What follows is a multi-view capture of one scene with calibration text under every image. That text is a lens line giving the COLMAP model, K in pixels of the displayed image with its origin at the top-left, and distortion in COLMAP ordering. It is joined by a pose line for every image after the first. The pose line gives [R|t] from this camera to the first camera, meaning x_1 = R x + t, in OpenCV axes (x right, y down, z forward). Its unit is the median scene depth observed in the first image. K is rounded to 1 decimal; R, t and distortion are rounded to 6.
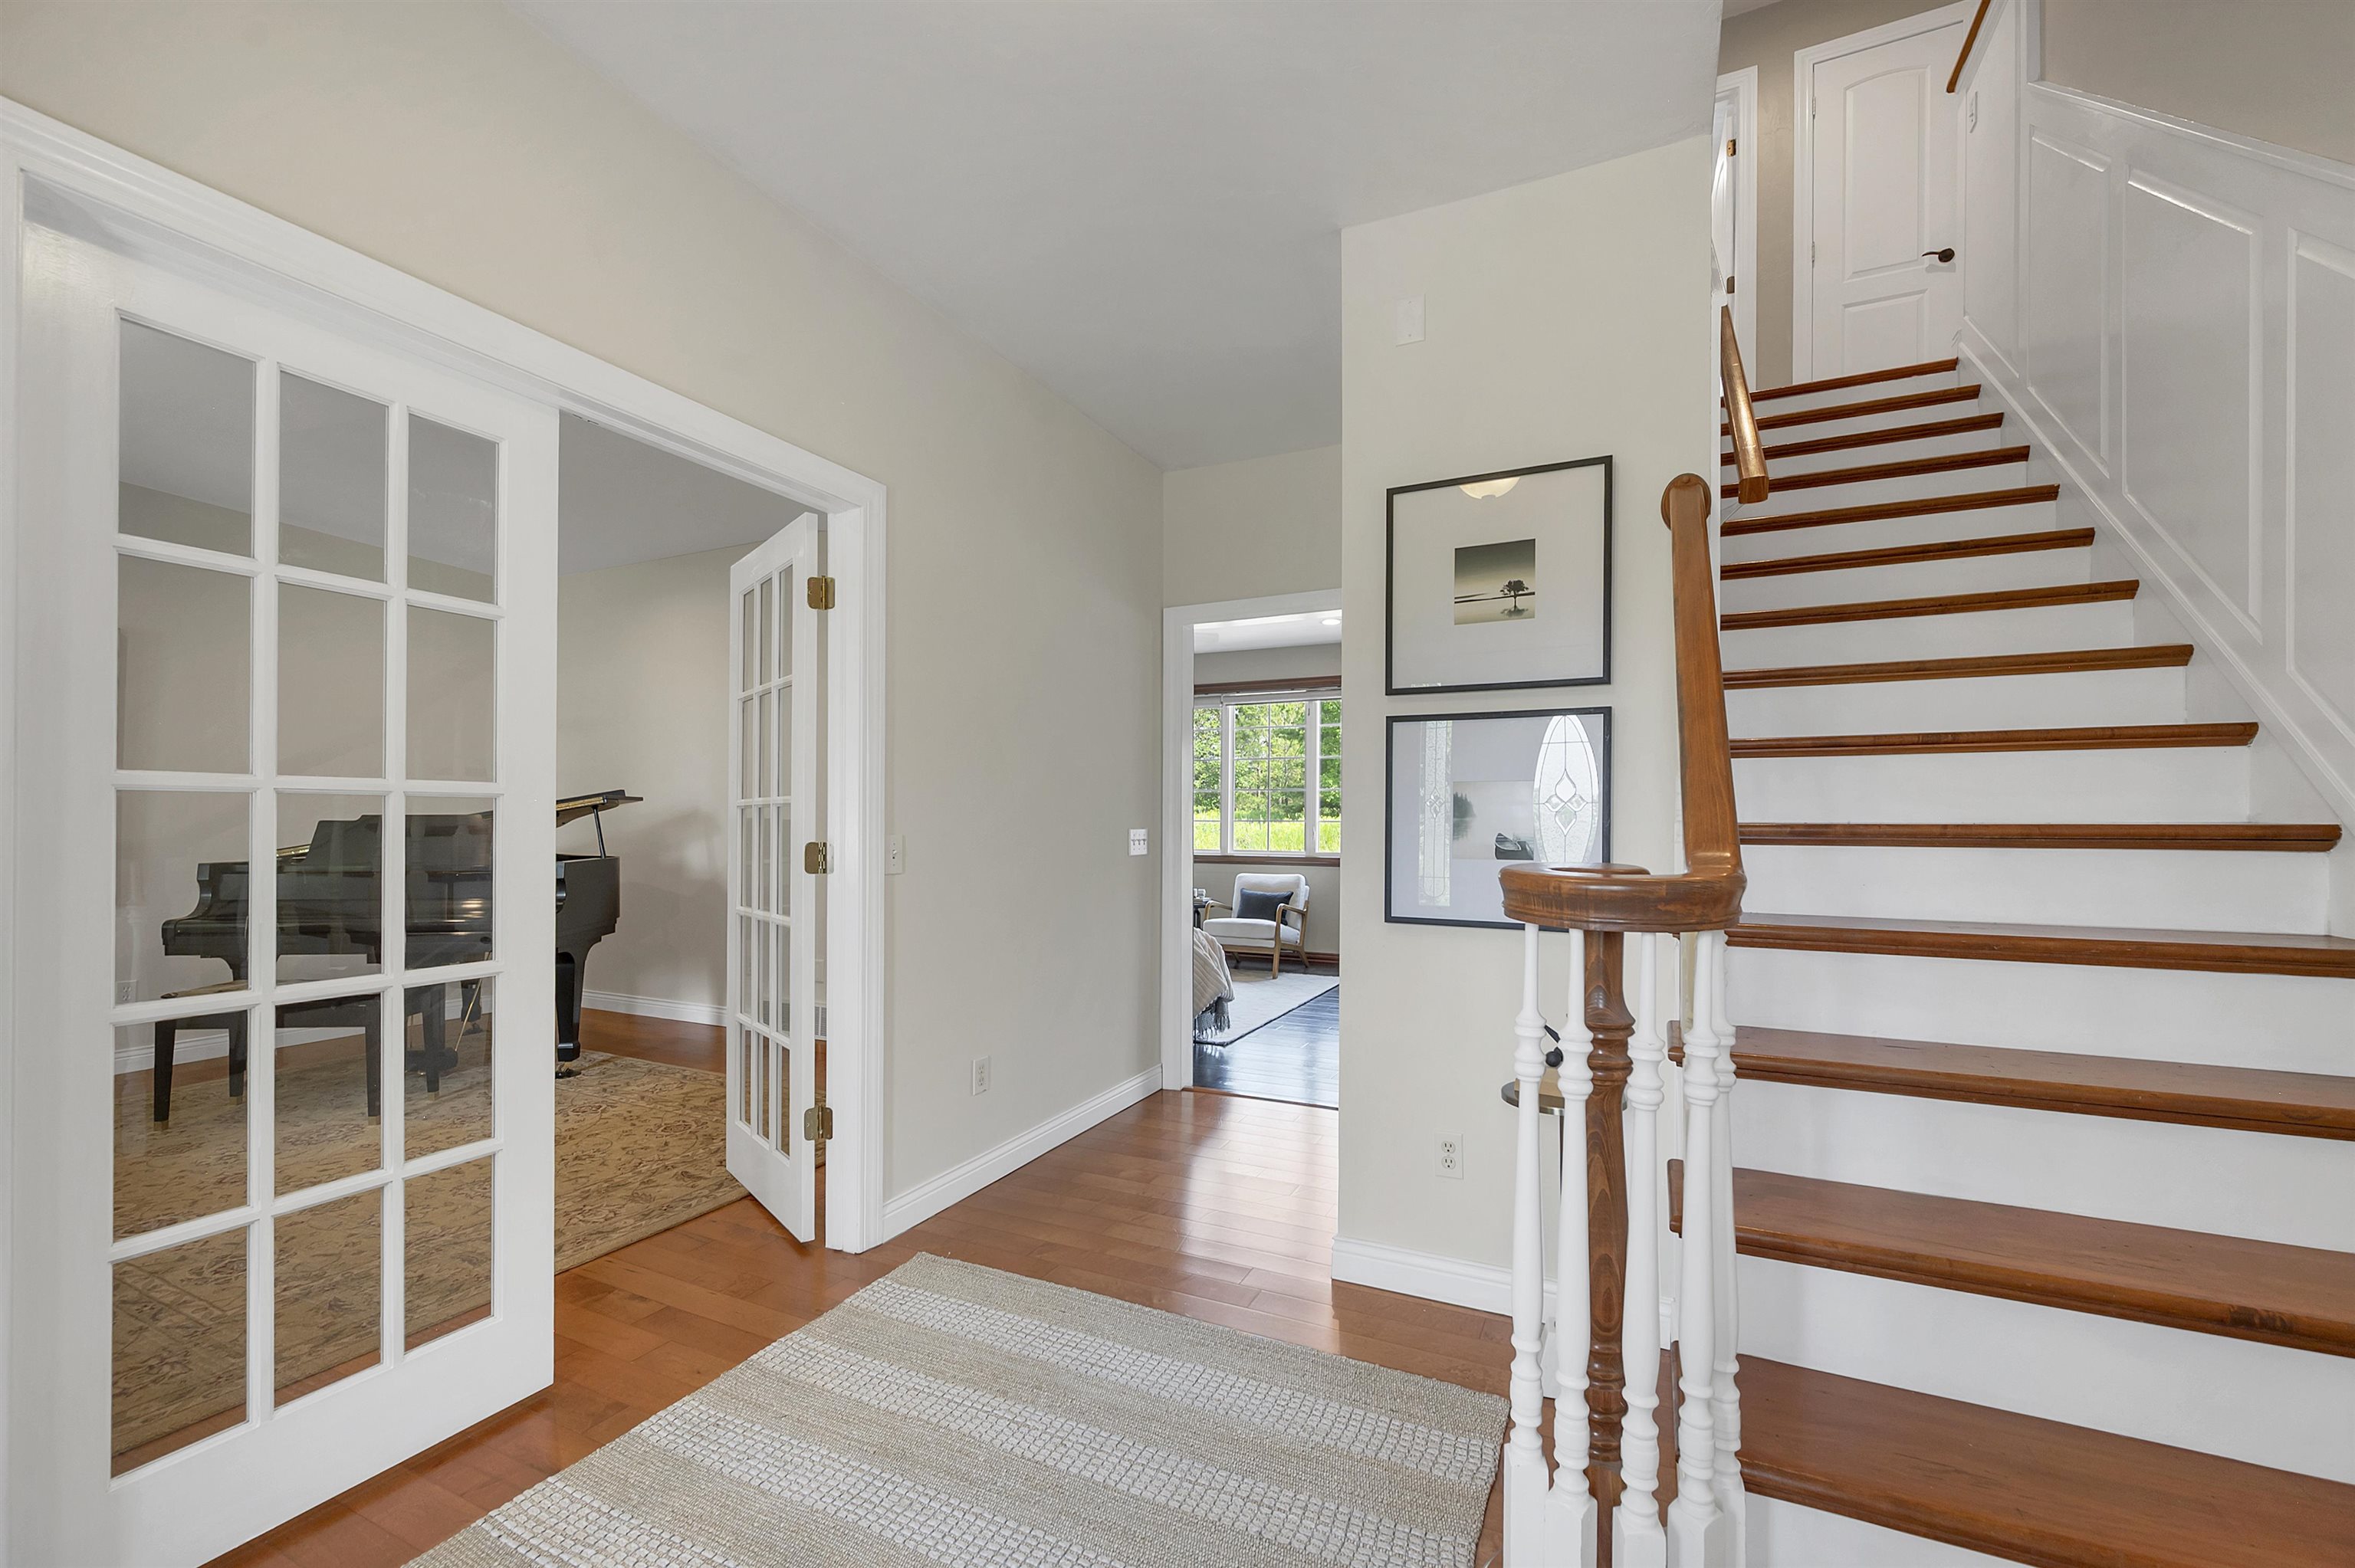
lens RADIAL K [[953.4, 0, 1186.1], [0, 953.4, 810.9], [0, 0, 1]] dist [0.000347, -0.000076]
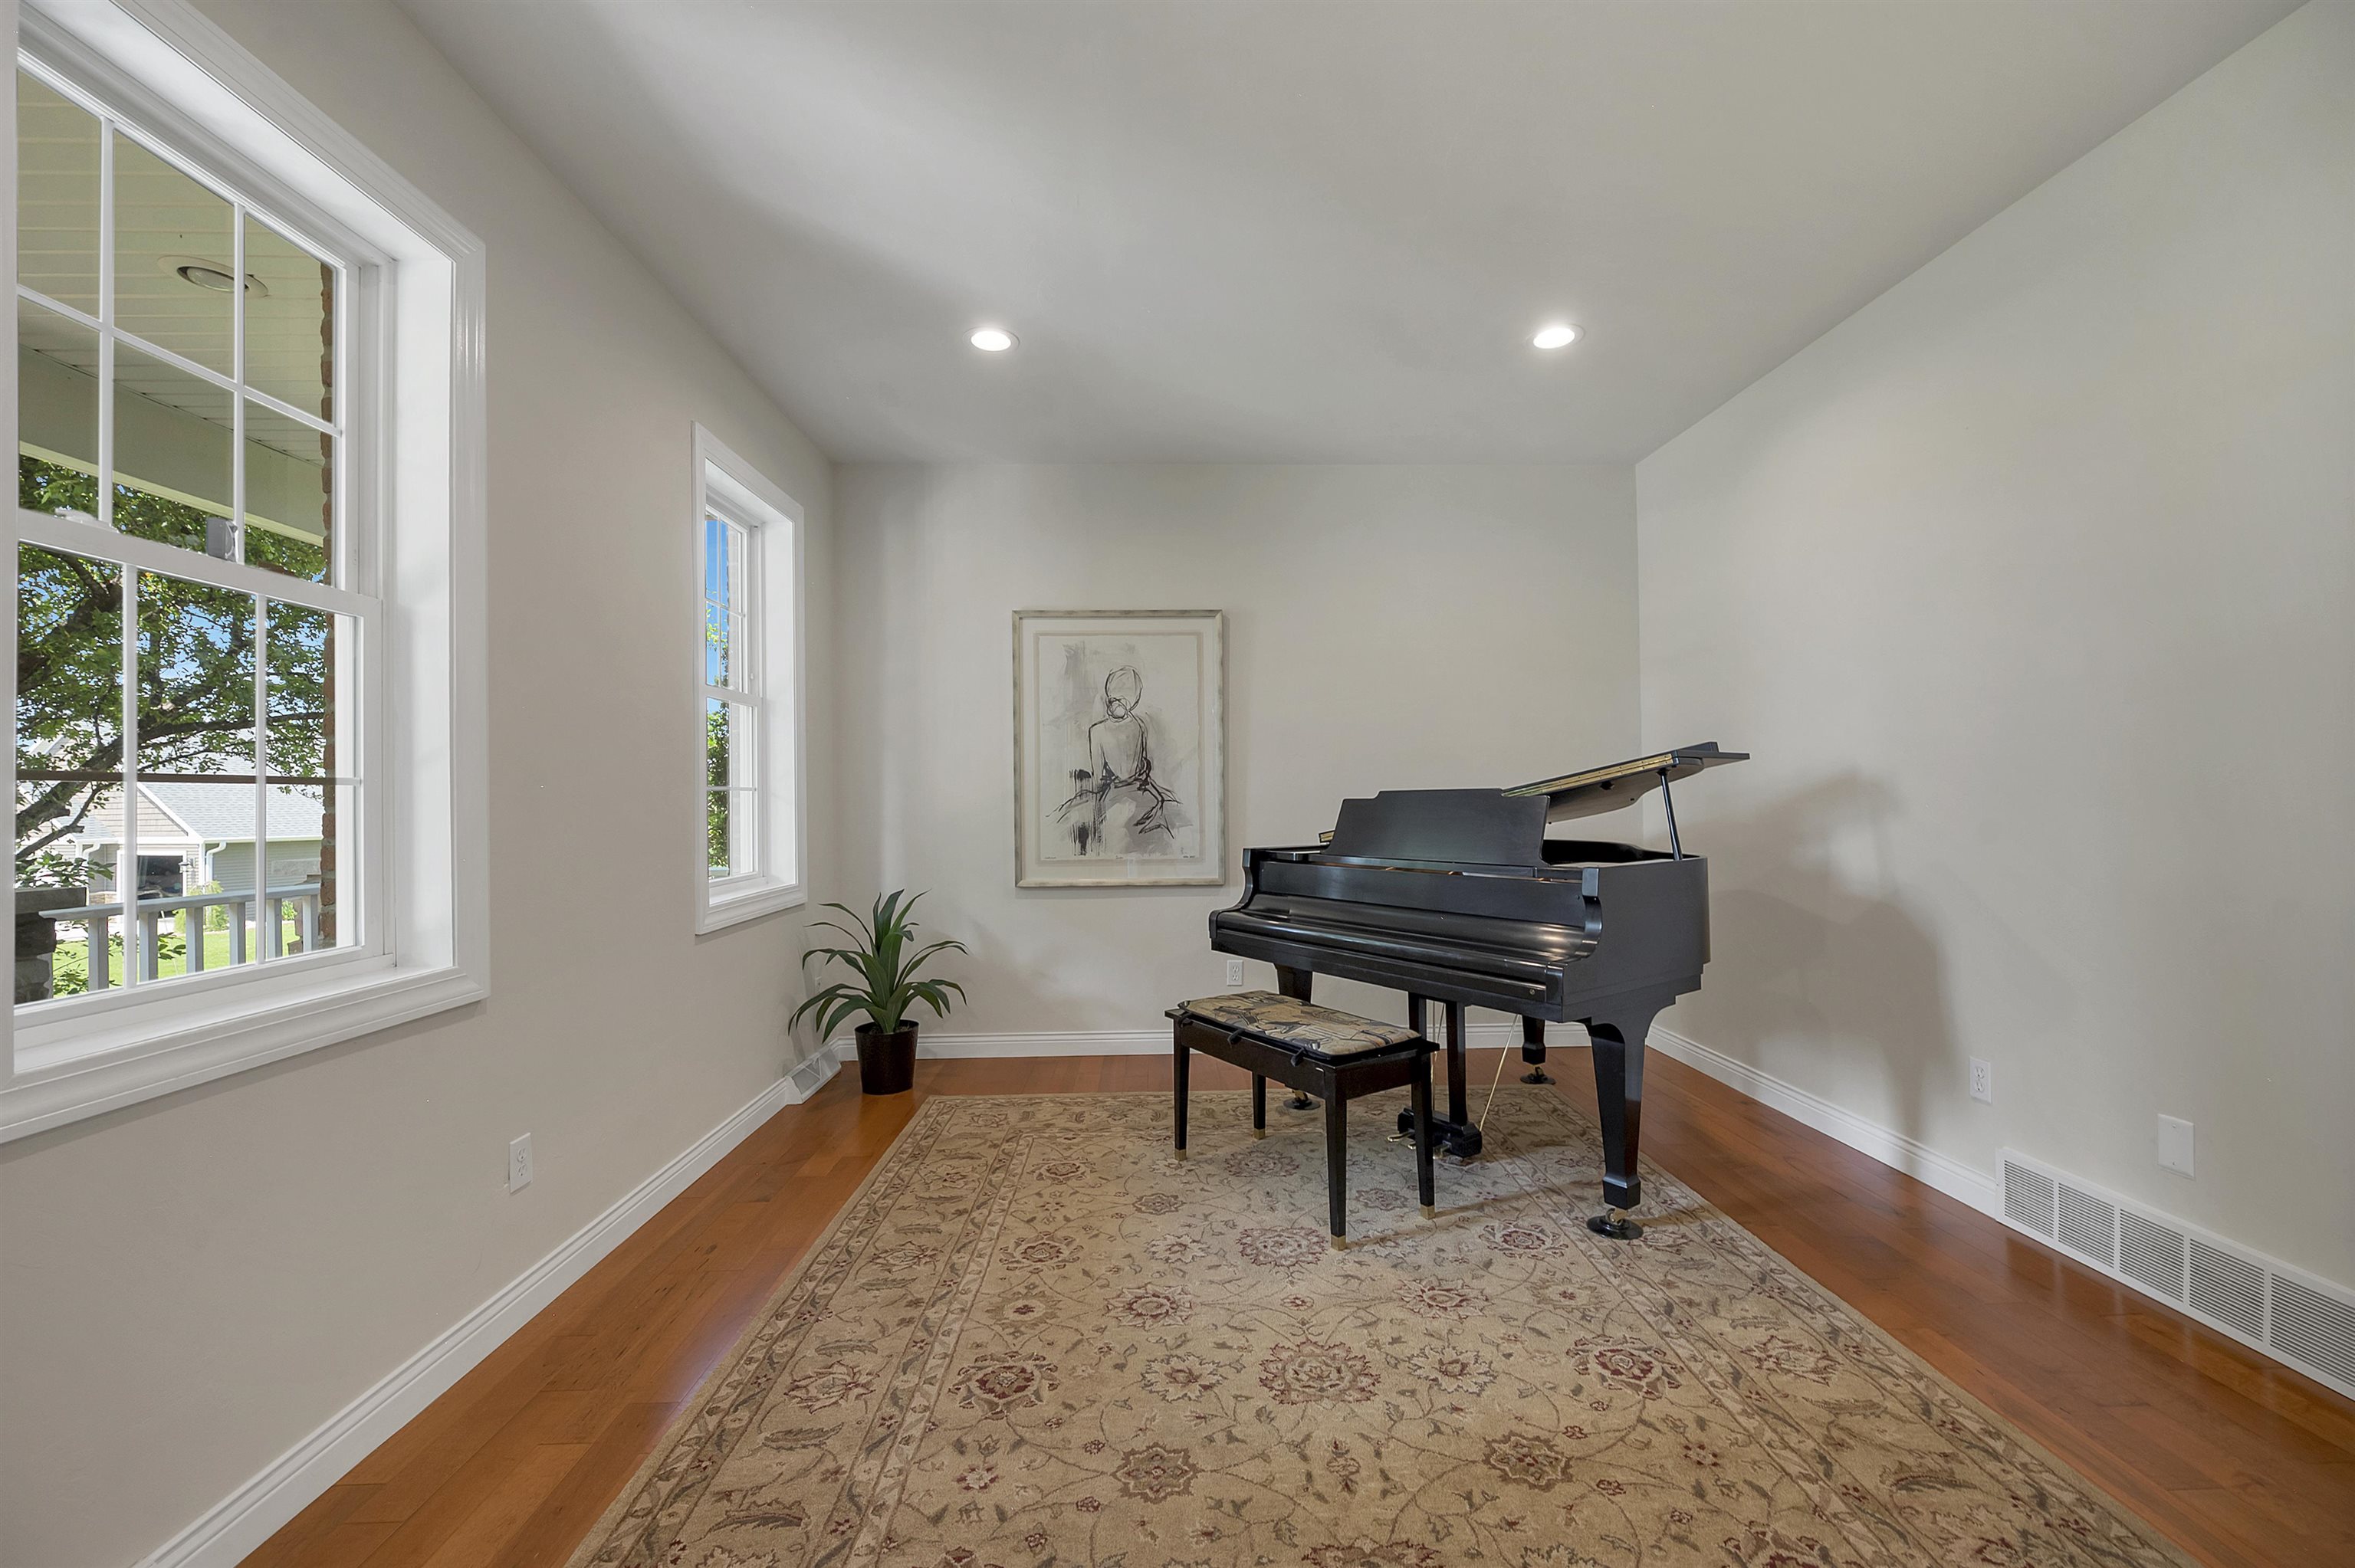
lens RADIAL K [[944.6, 0, 1177.5], [0, 944.6, 784.0], [0, 0, 1]] dist [0.001149, 0.000123]
pose [[0.448279, -0.018932, -0.893693, -0.254667], [0.020329, 0.999733, -0.010981, 0.003724], [0.893662, -0.013246, 0.448544, 0.516825]]
